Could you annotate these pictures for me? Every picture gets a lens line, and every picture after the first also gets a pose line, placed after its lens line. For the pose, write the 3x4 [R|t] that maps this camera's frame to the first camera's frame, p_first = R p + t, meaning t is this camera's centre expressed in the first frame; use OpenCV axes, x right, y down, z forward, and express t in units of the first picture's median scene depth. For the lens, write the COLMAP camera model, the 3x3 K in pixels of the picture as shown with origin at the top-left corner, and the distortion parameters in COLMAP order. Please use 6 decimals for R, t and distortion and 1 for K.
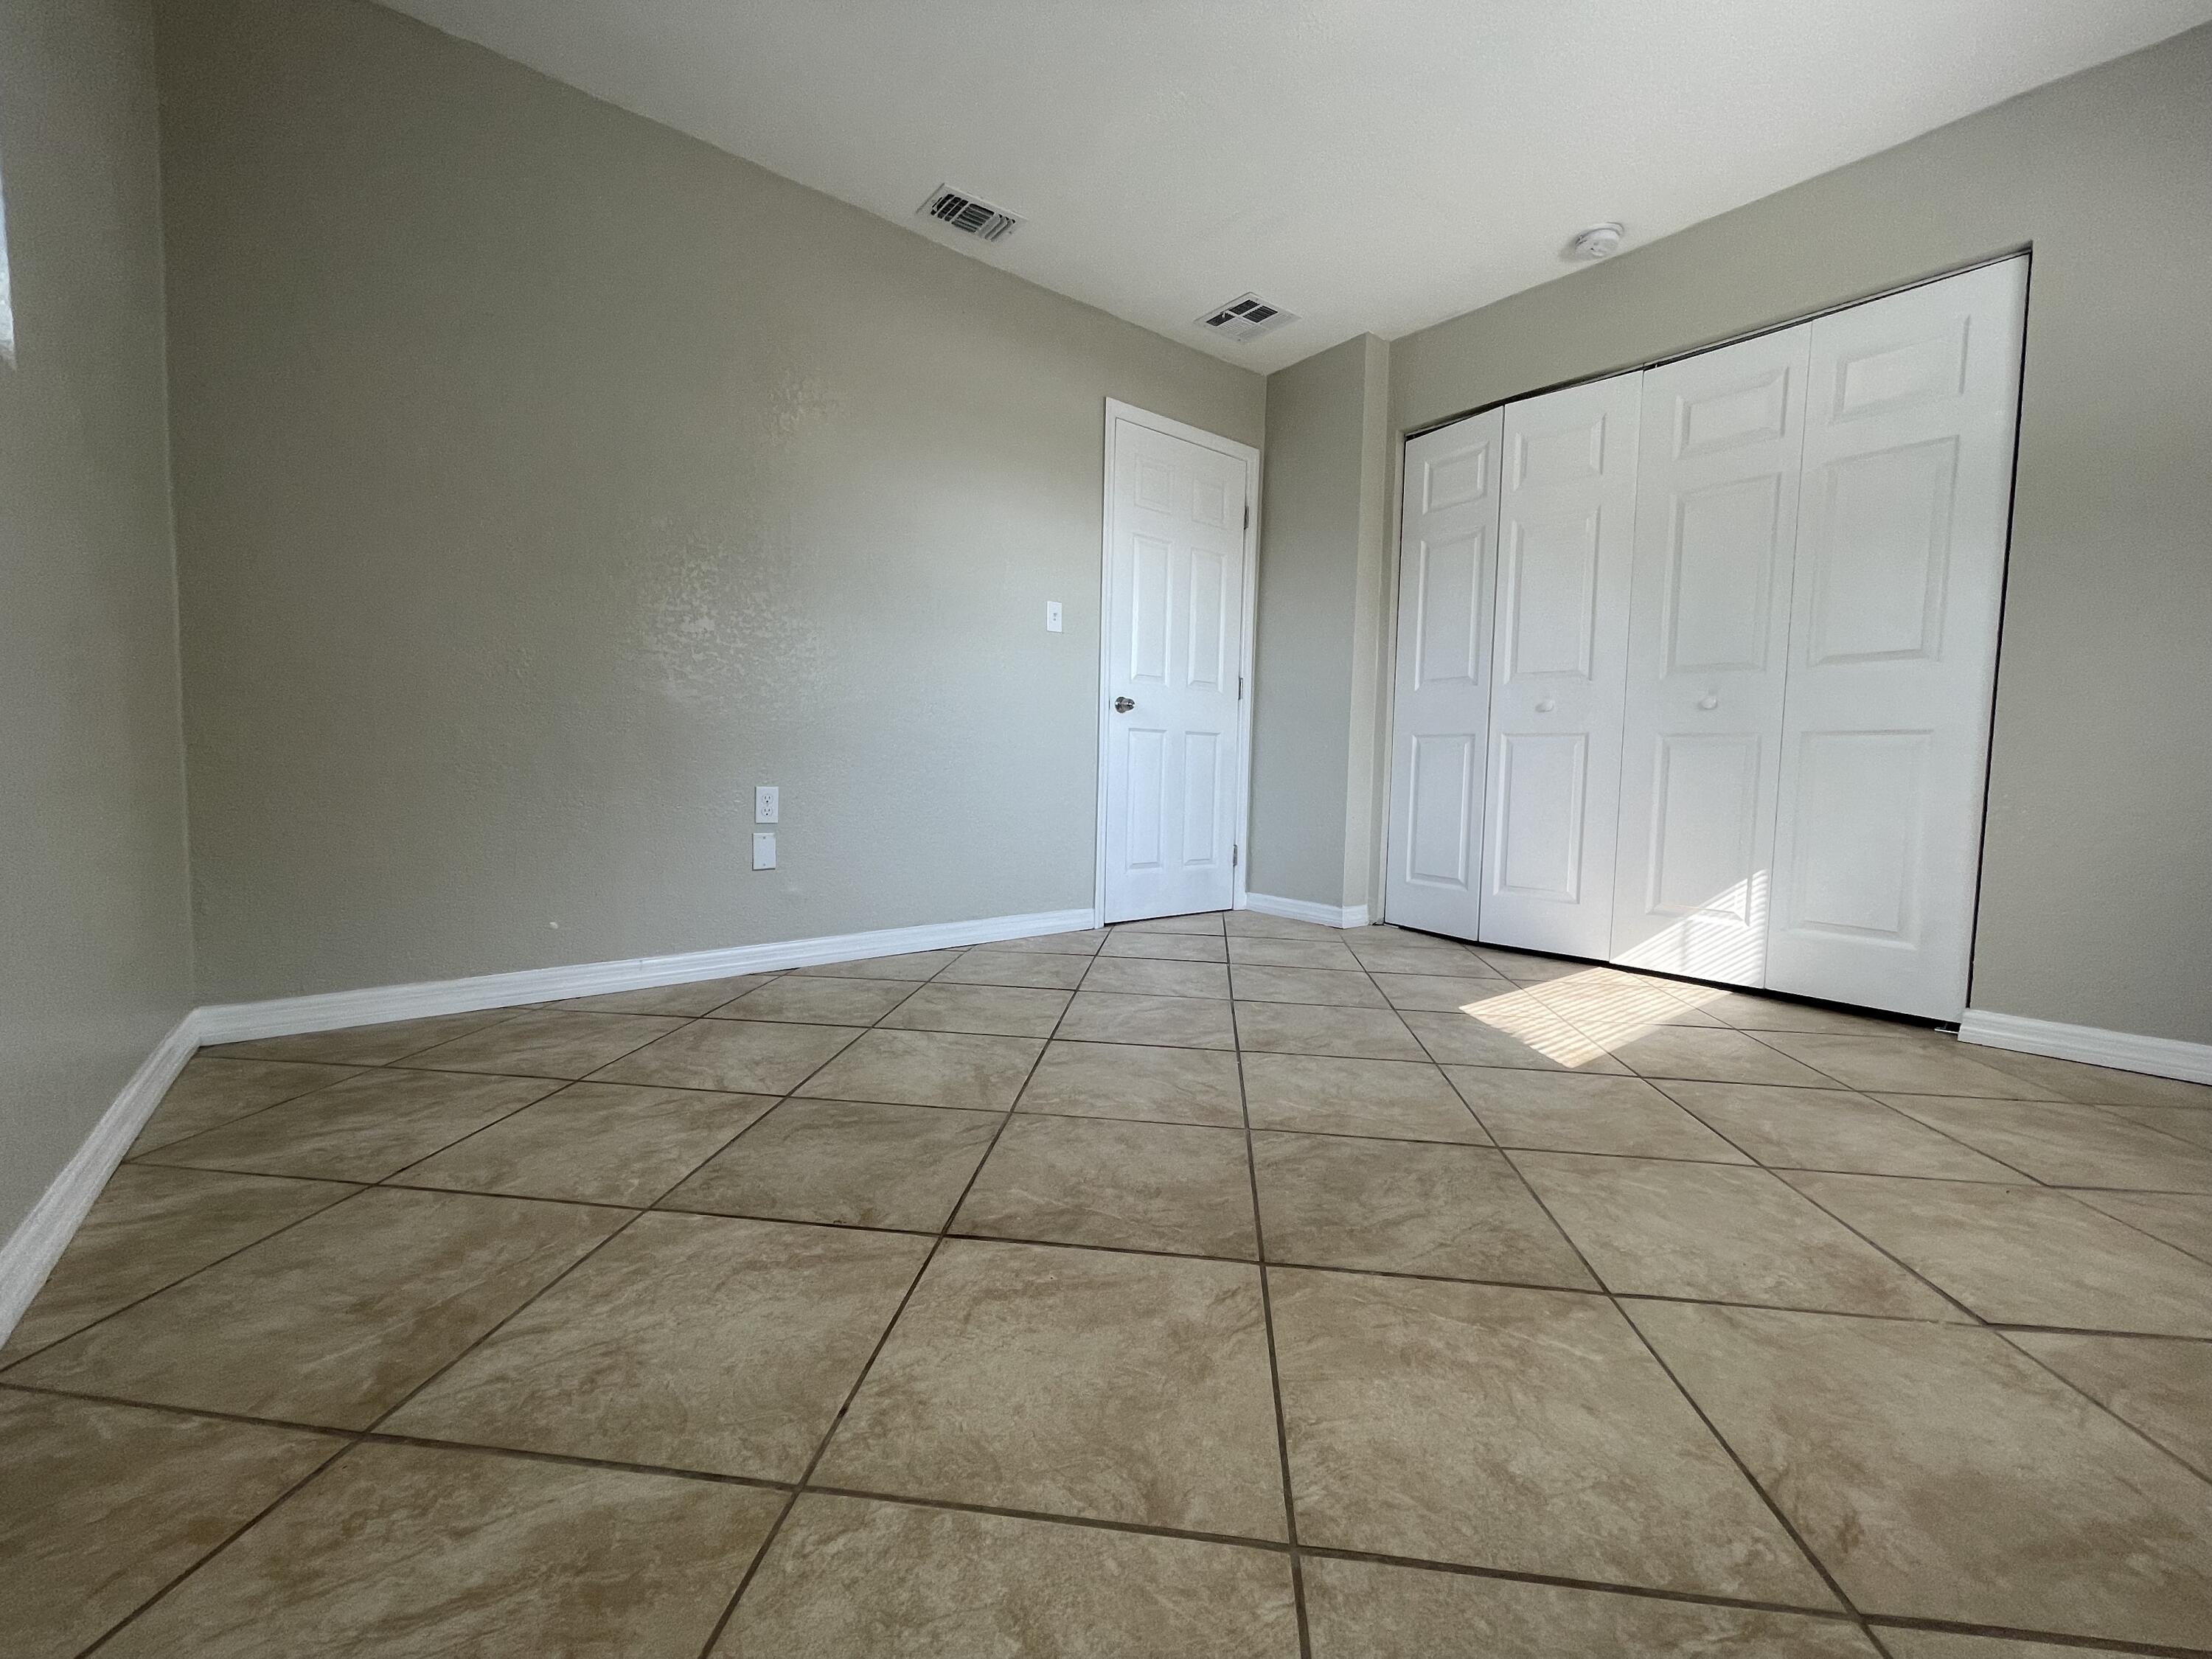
lens RADIAL K [[894.5, 0, 1107.7], [0, 894.5, 820.2], [0, 0, 1]] dist [-0.002664, 0.000327]
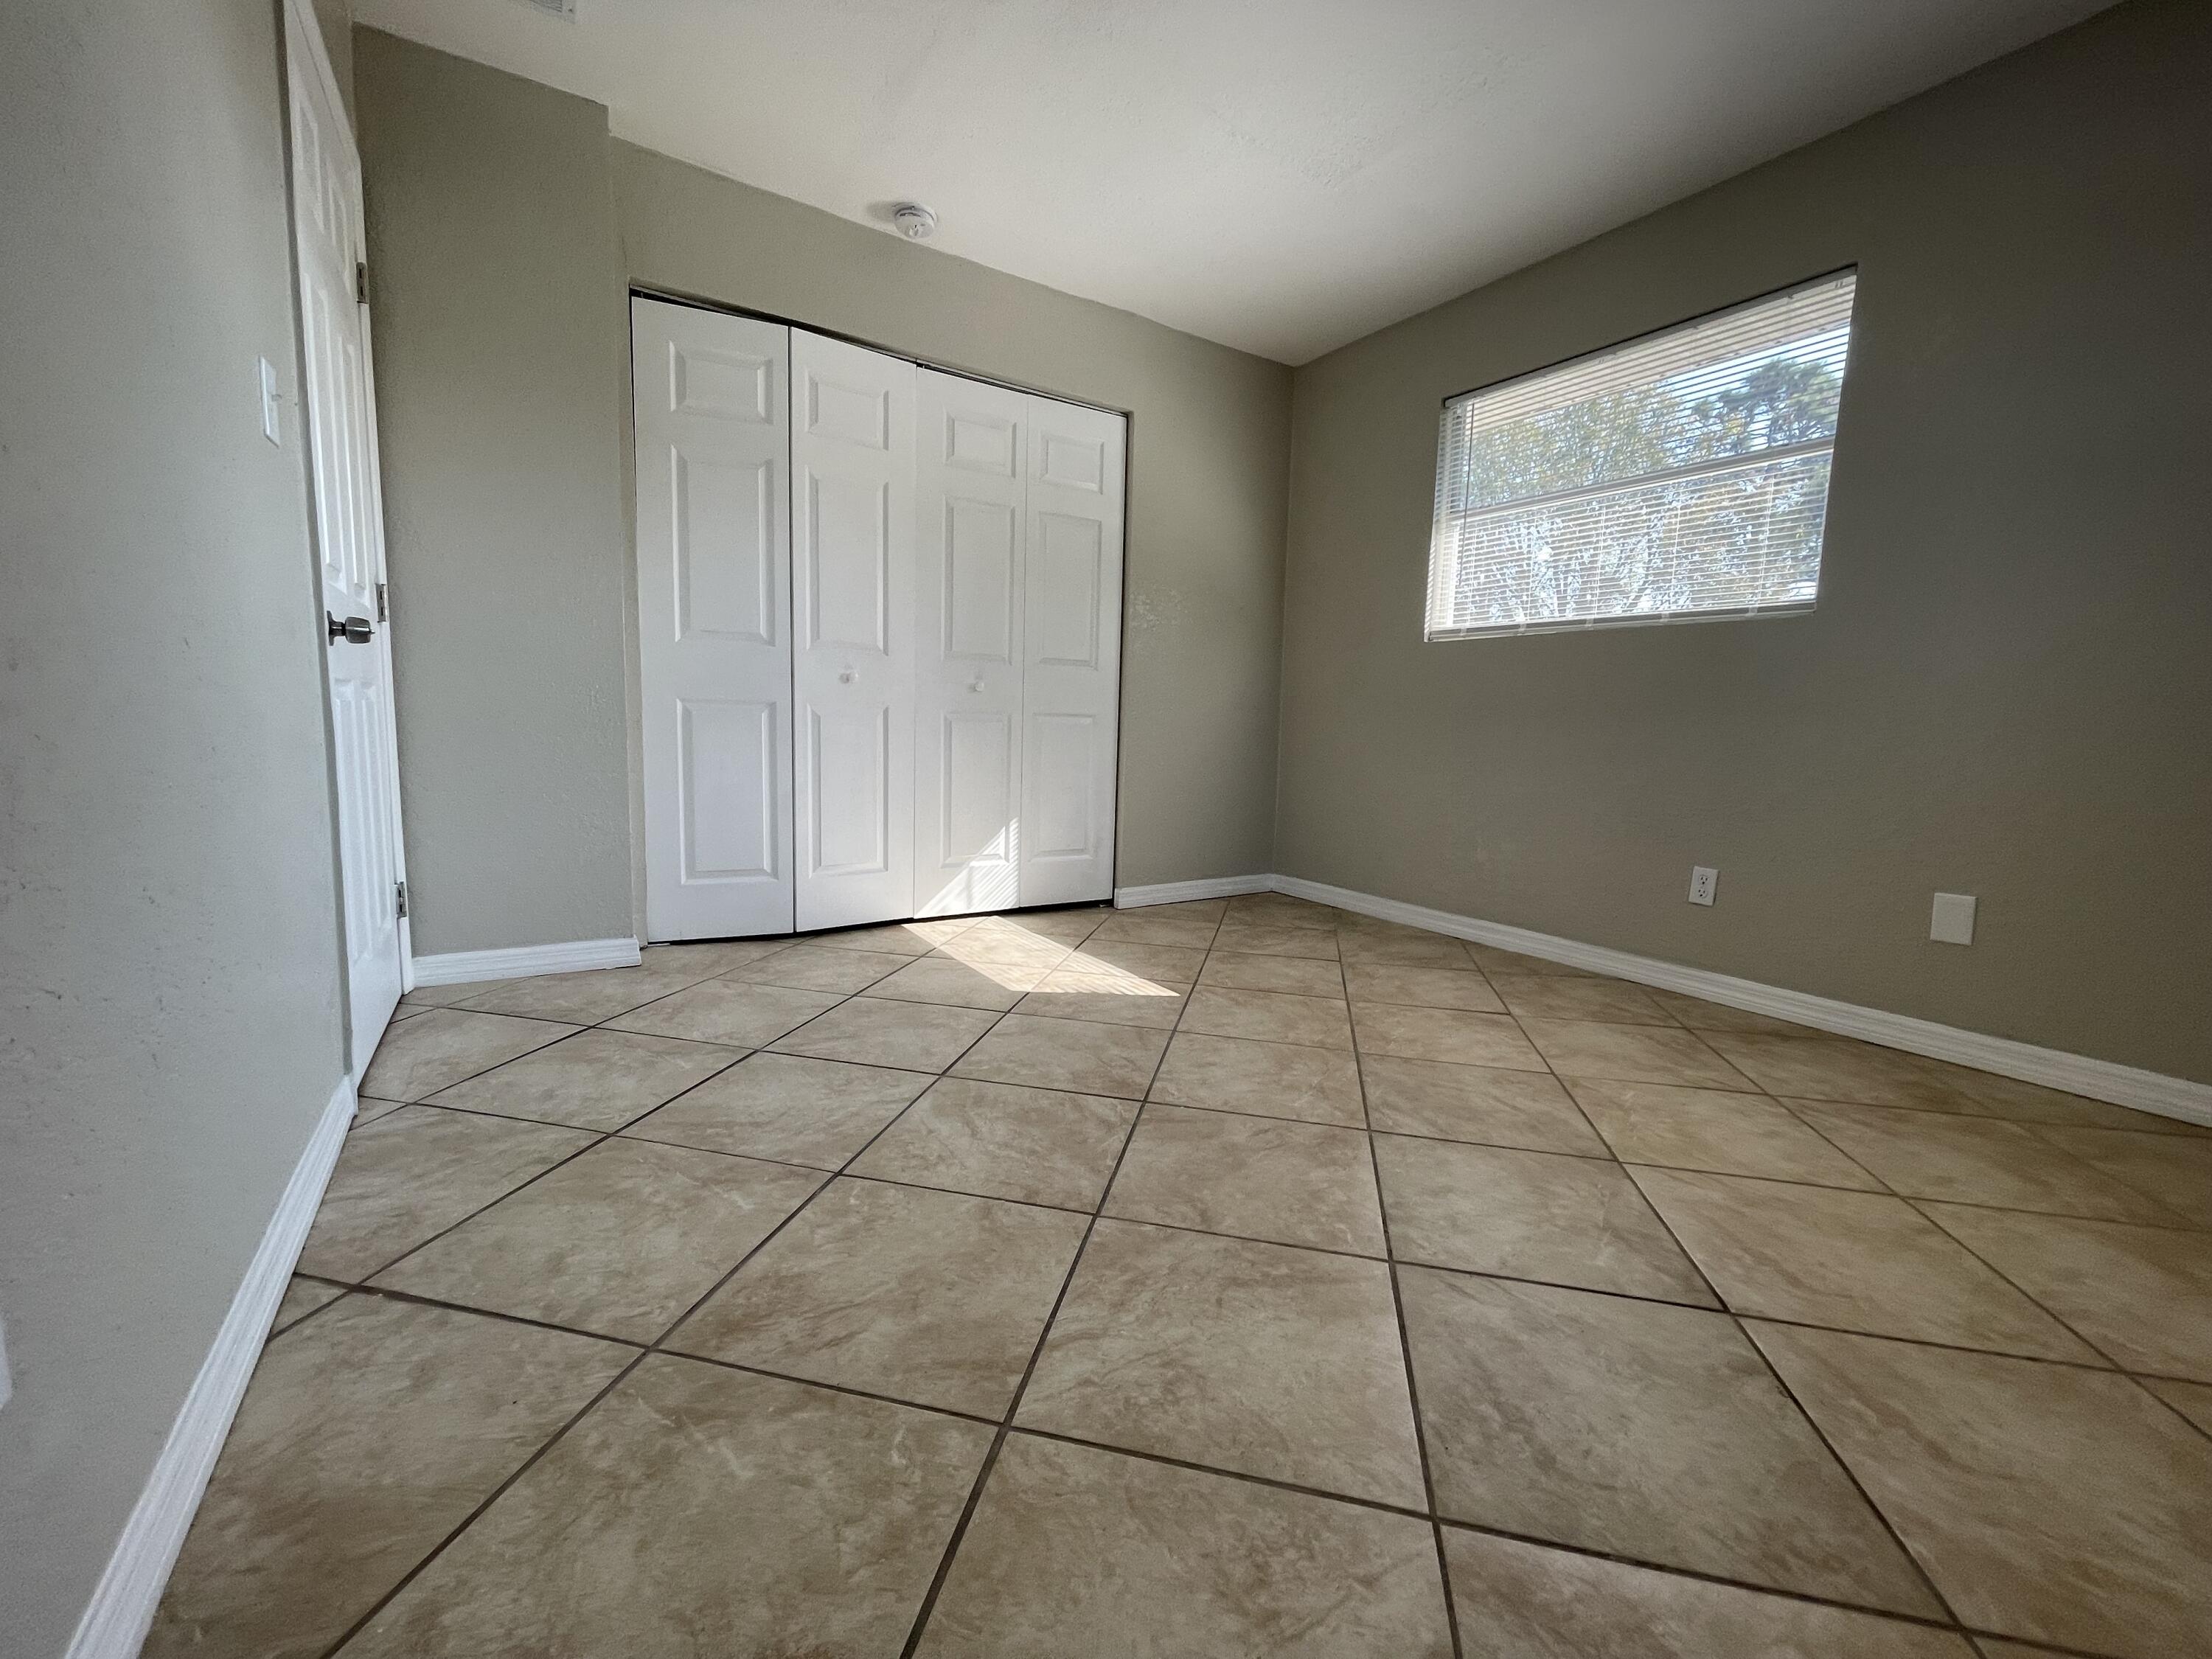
lens RADIAL K [[894.5, 0, 1099.6], [0, 894.5, 818.6], [0, 0, 1]] dist [-0.002664, 0.000327]
pose [[0.108940, -0.126302, 0.985992, -0.675042], [0.035022, 0.991767, 0.123172, -0.125205], [-0.993431, 0.021113, 0.112466, 0.917332]]
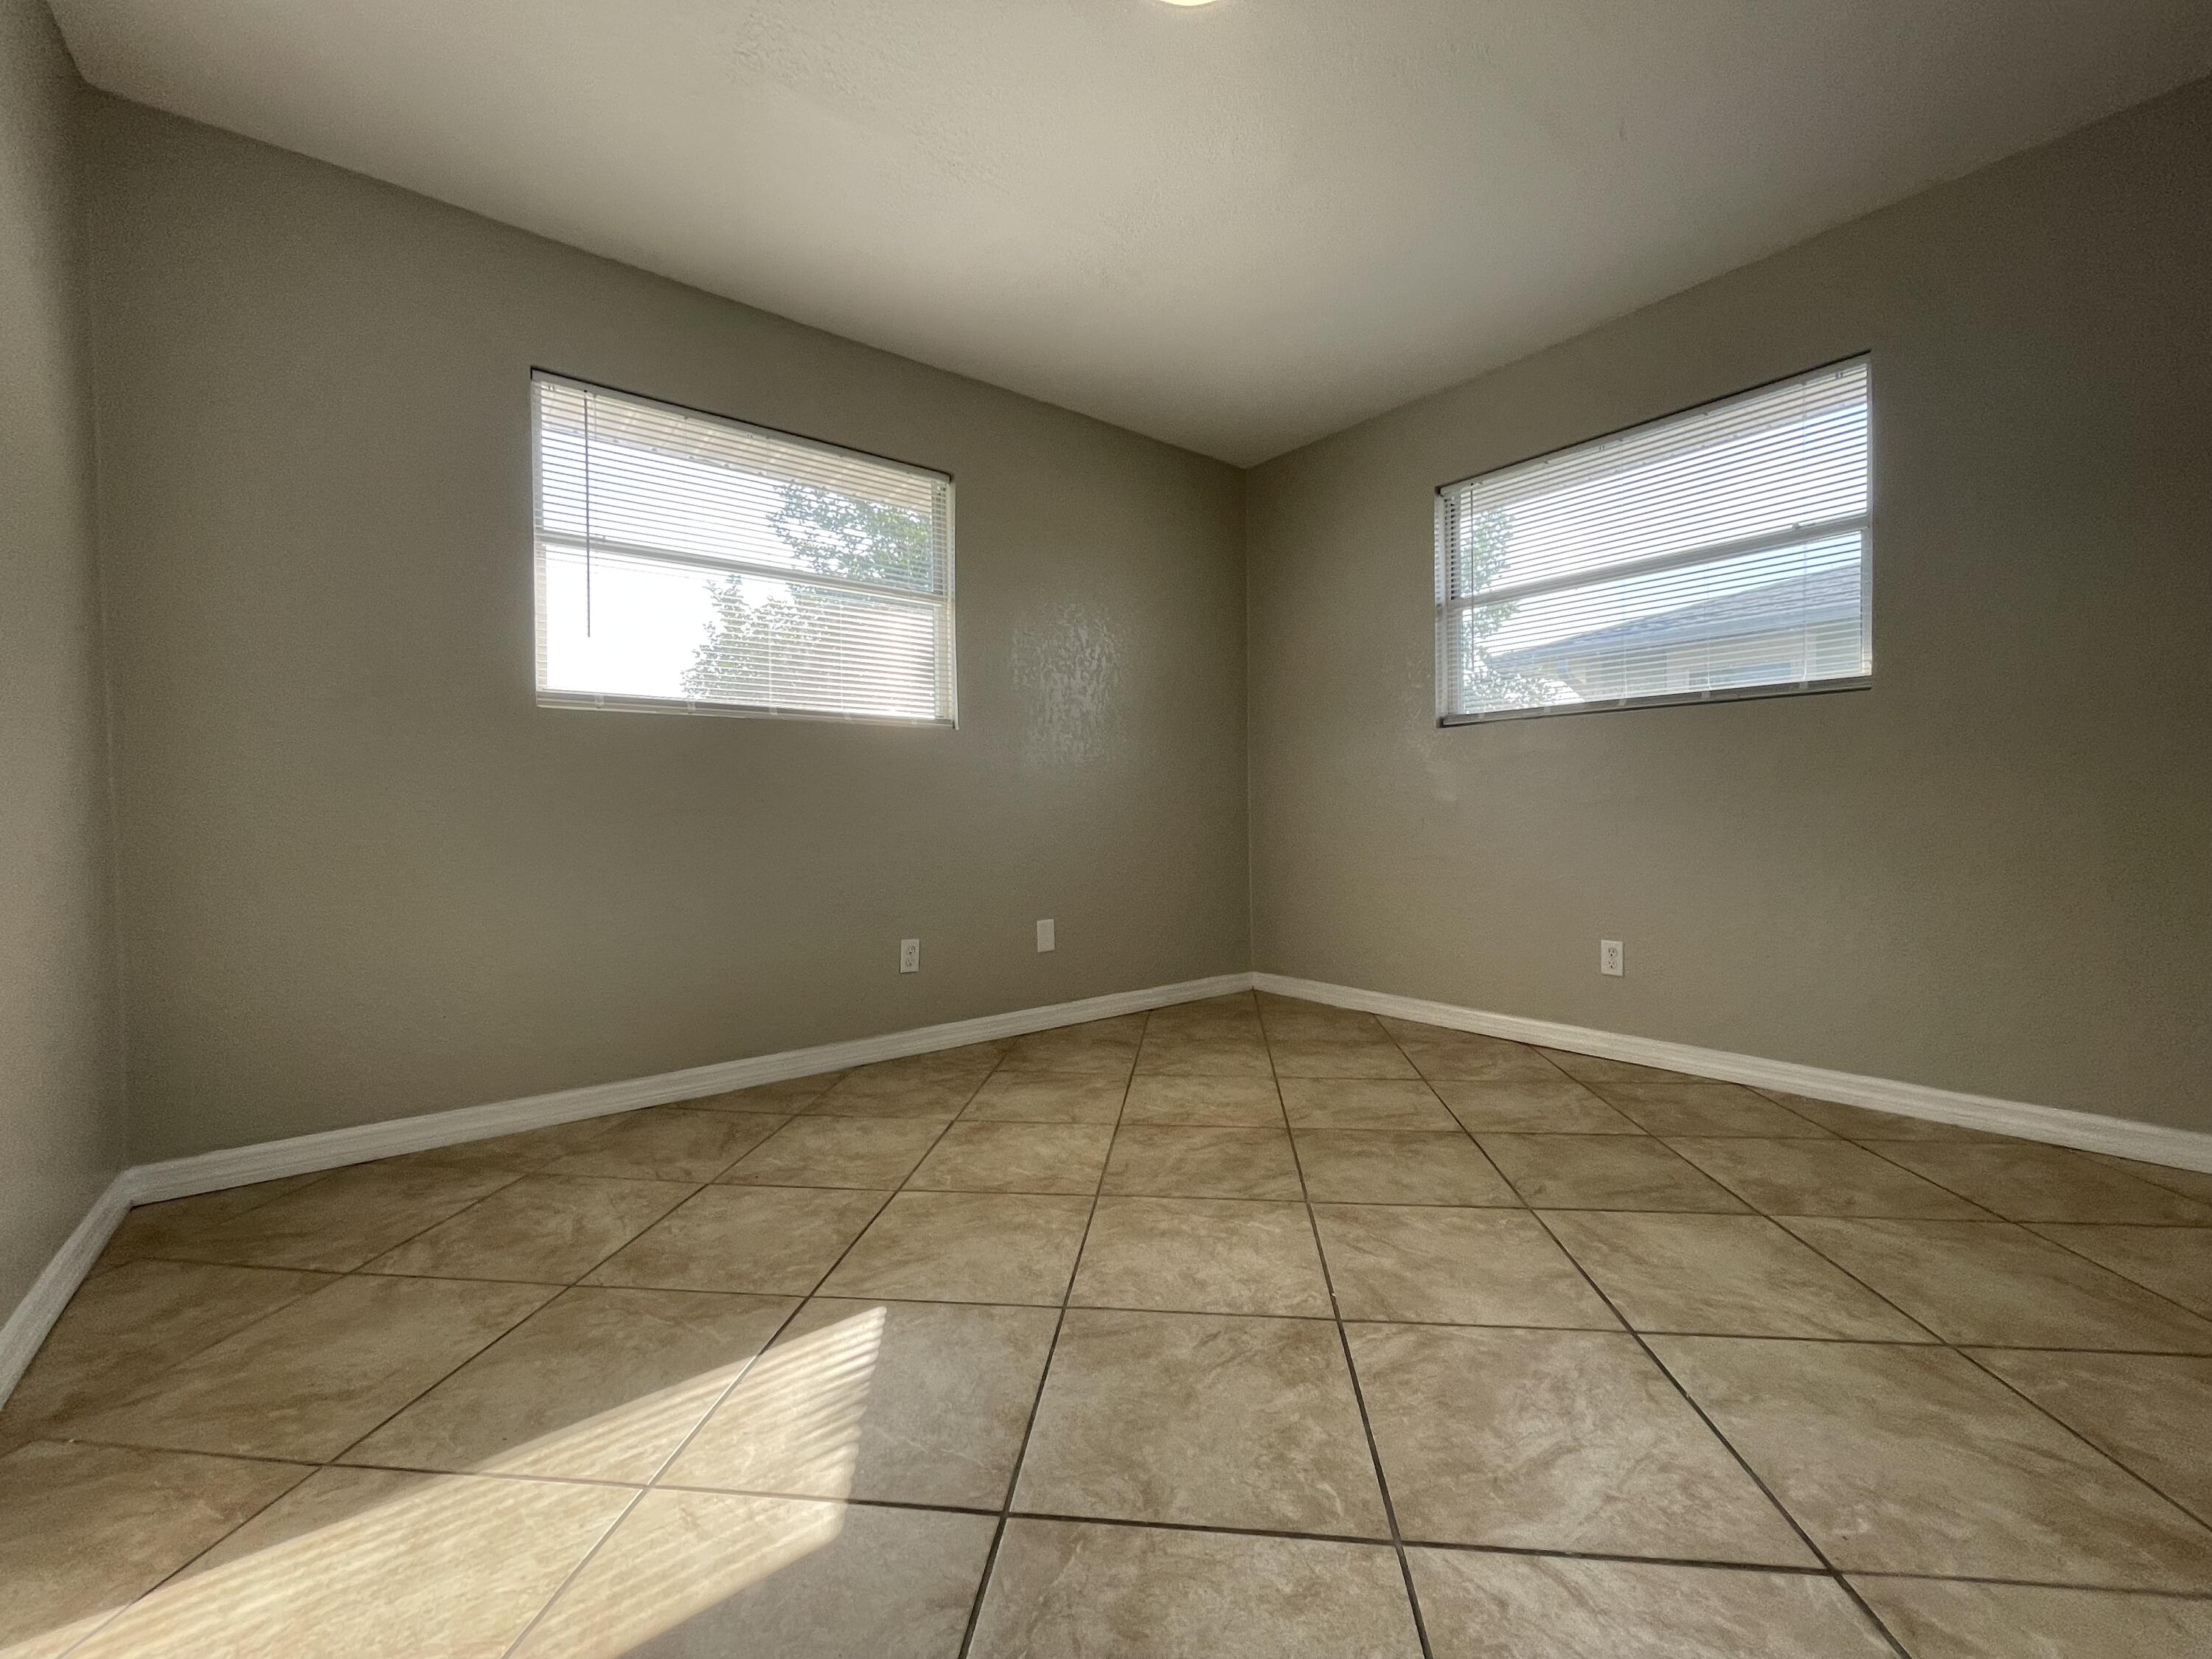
lens RADIAL K [[894.5, 0, 1106.5], [0, 894.5, 828.6], [0, 0, 1]] dist [-0.002664, 0.000327]
pose [[-0.999963, -0.008224, 0.002447, 0.318165], [-0.007997, 0.996615, 0.081817, -0.168616], [-0.003111, 0.081795, -0.996644, 1.614899]]
